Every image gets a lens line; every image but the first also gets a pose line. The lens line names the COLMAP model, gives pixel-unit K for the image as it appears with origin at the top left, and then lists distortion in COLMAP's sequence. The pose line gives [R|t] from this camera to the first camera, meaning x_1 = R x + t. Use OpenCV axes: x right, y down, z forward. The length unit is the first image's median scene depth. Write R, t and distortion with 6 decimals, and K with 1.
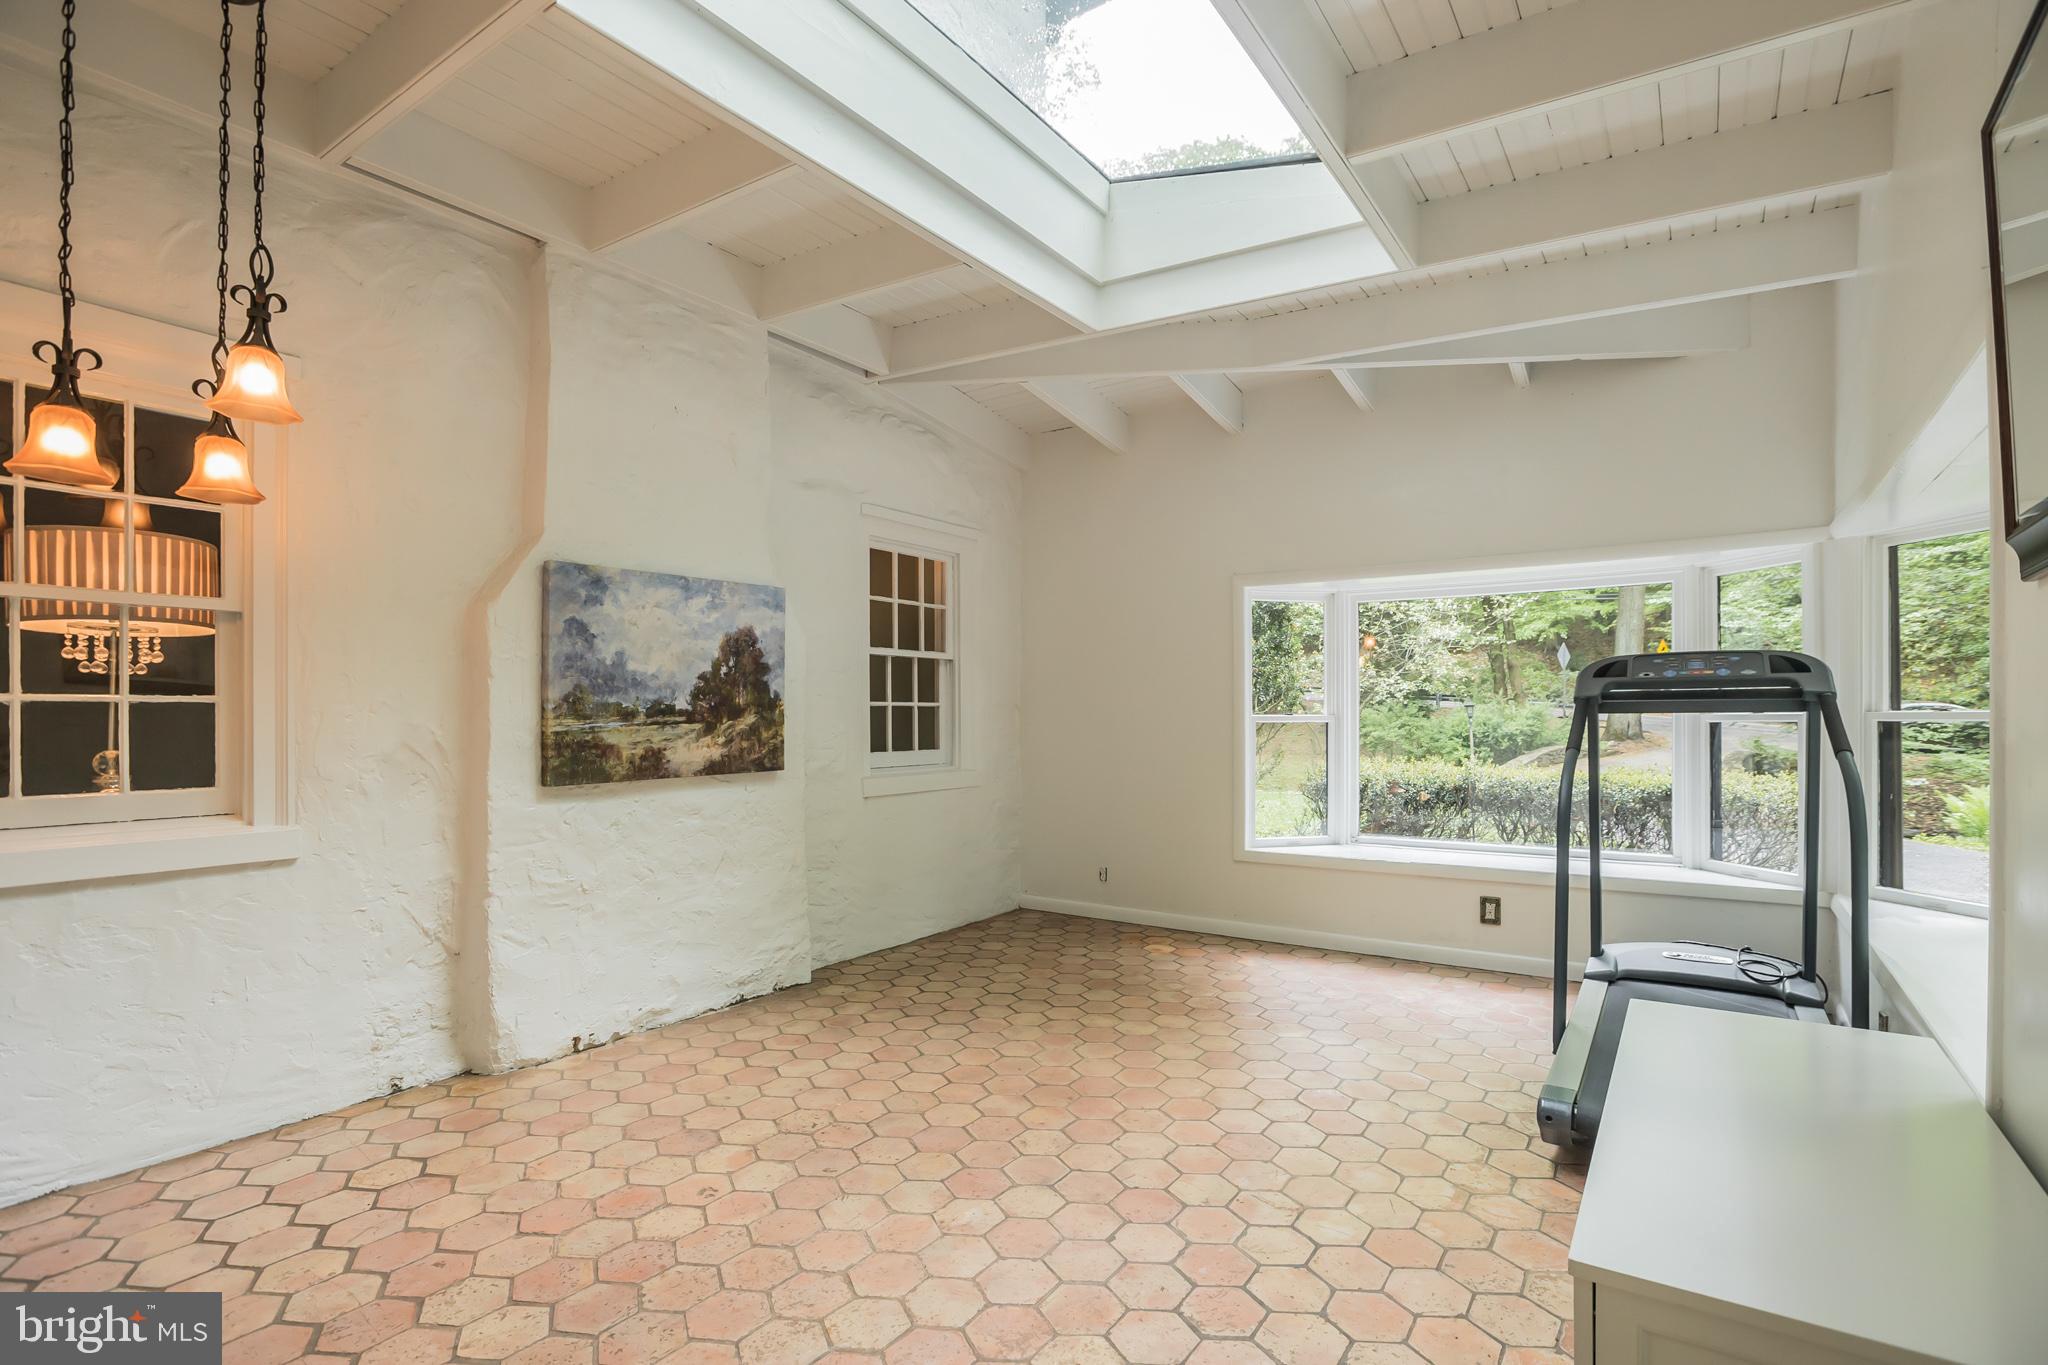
lens RADIAL K [[977.0, 0, 1029.6], [0, 977.0, 722.0], [0, 0, 1]] dist [-0.044354, 0.000549]
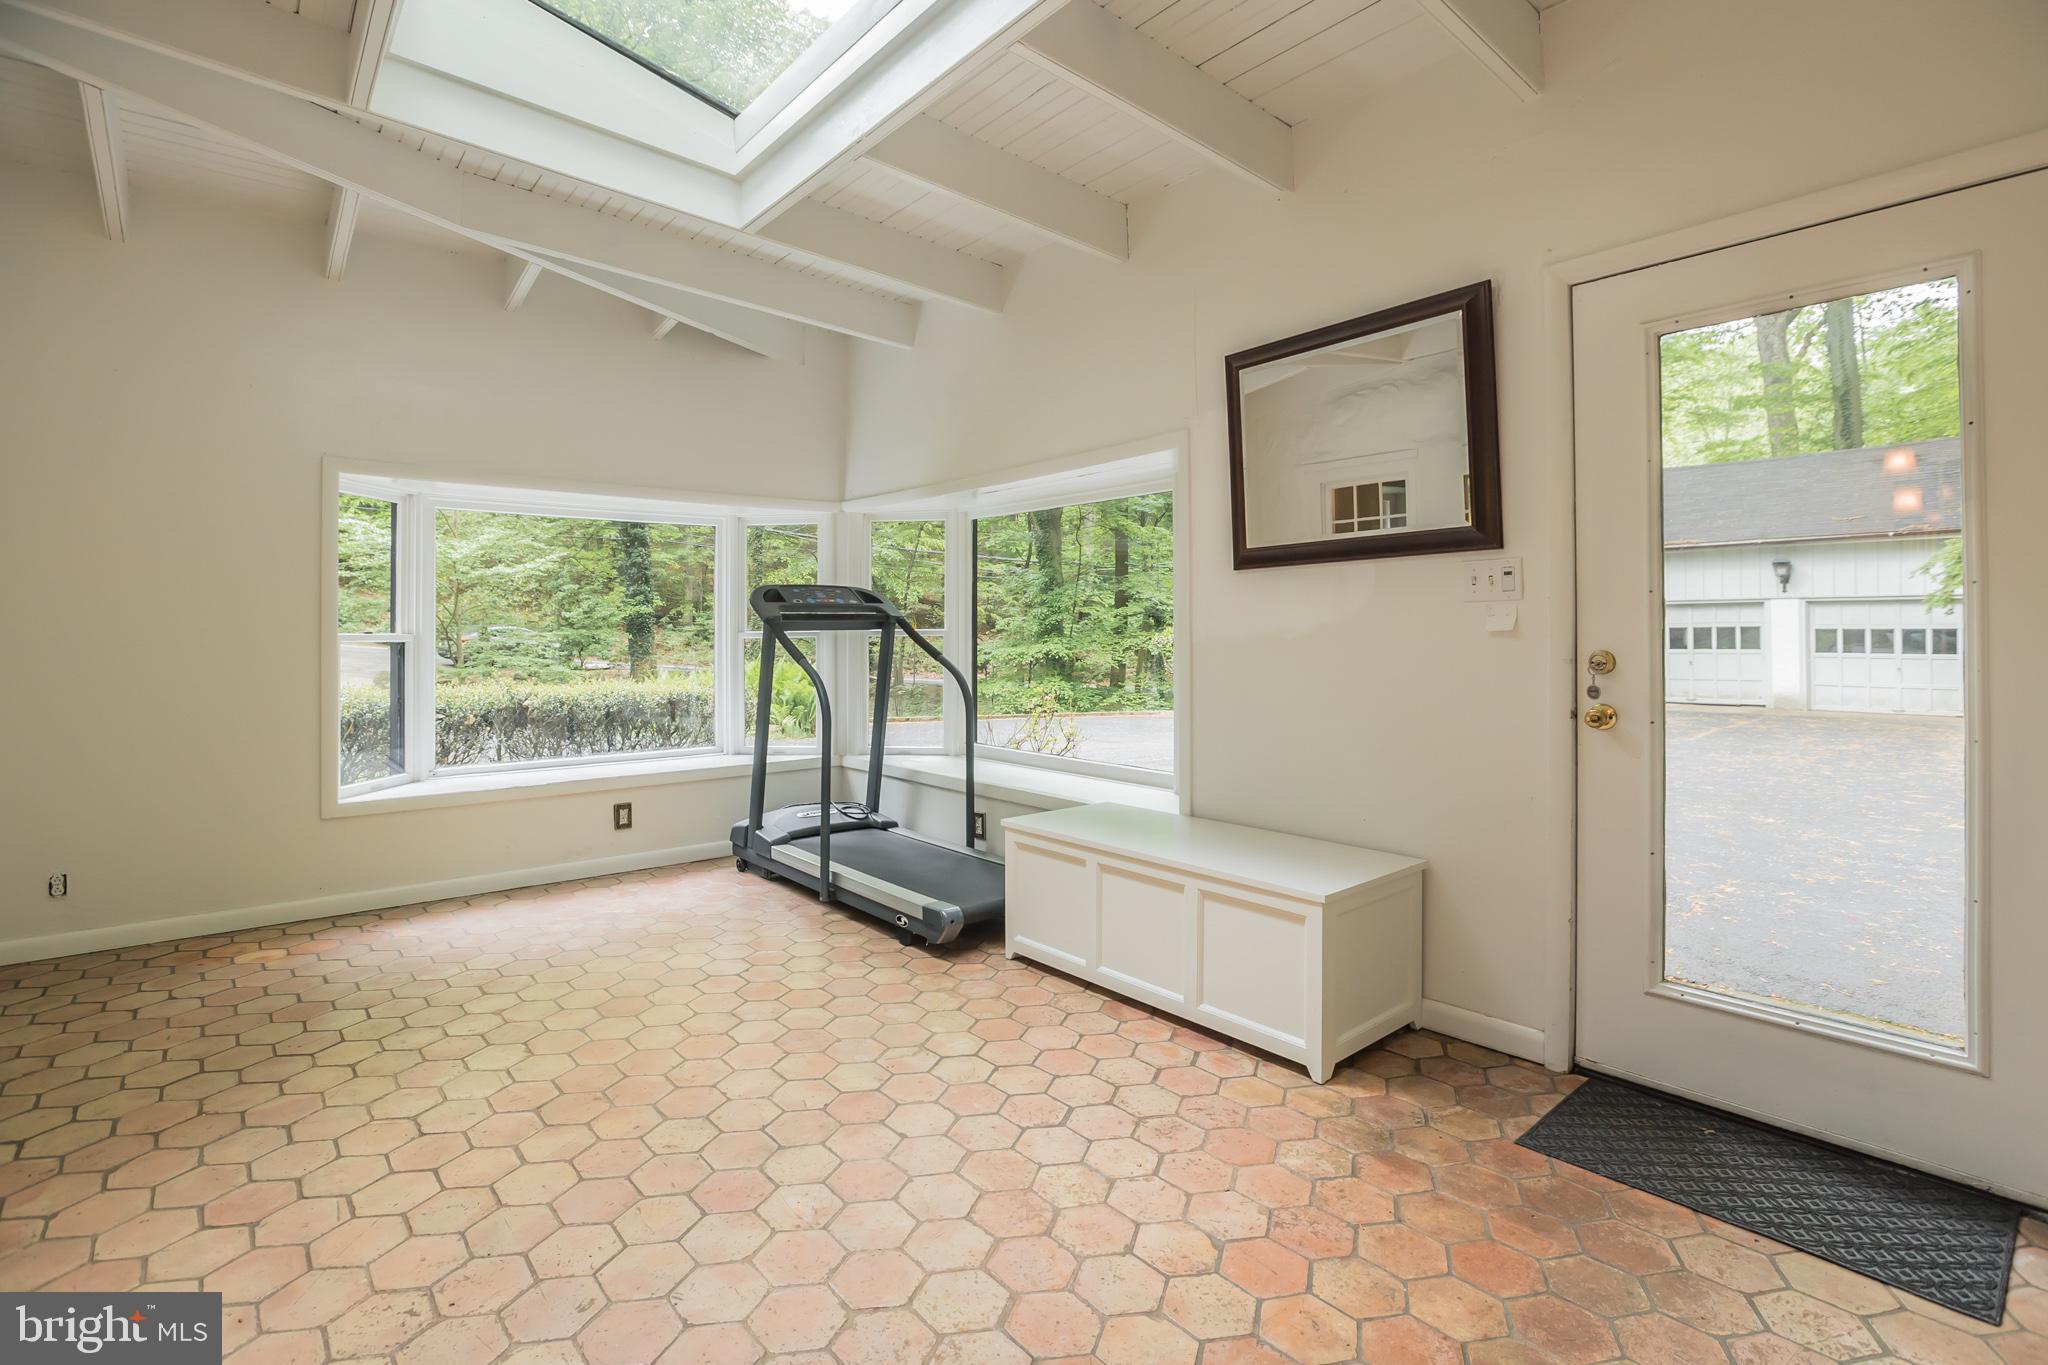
lens RADIAL K [[953.4, 0, 1029.6], [0, 953.4, 631.5], [0, 0, 1]] dist [-0.021245, 0.000418]
pose [[0.257241, 0.004100, 0.966339, -0.536074], [0.007499, 0.999952, -0.006239, 0.001194], [-0.966318, 0.008852, 0.257198, 0.371836]]
